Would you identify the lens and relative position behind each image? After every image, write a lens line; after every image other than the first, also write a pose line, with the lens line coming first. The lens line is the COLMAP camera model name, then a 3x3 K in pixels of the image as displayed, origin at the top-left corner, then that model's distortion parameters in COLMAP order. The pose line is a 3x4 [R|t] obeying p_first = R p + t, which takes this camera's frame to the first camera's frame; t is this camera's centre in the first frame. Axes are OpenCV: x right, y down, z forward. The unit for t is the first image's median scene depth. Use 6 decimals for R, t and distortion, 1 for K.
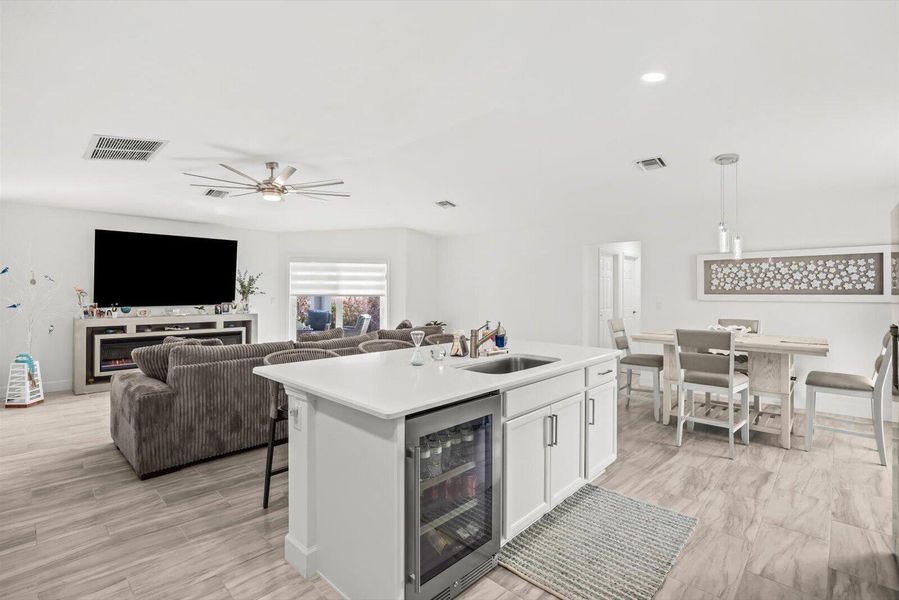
lens RADIAL K [[406.7, 0, 449.5], [0, 406.7, 300.0], [0, 0, 1]] dist [-0.002642, 0.000057]
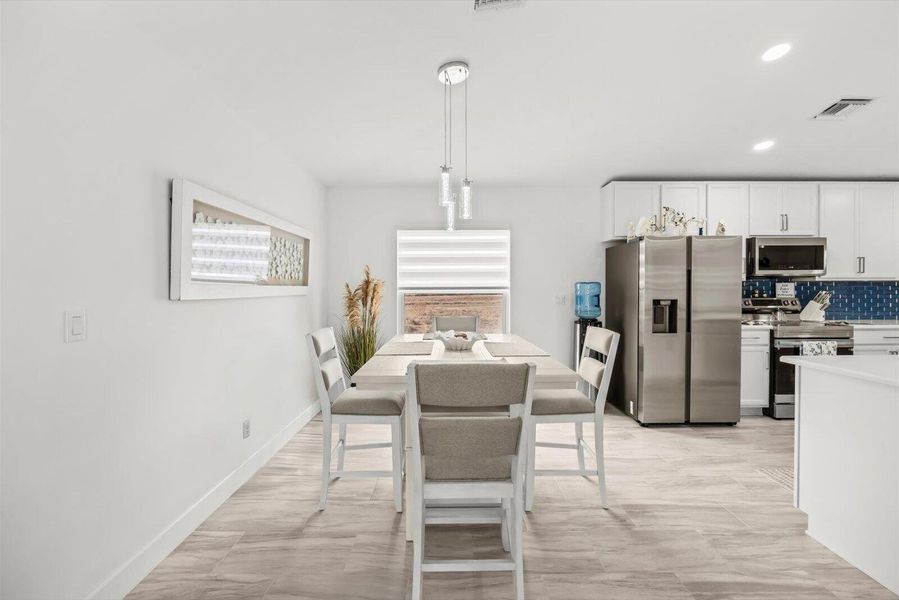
lens RADIAL K [[387.9, 0, 448.3], [0, 387.9, 291.2], [0, 0, 1]] dist [-0.000568, 0.000054]
pose [[-0.698725, -0.003273, 0.715383, 0.206797], [0.017498, 0.999612, 0.021664, -0.012436], [-0.715176, 0.027654, -0.698397, 1.170406]]
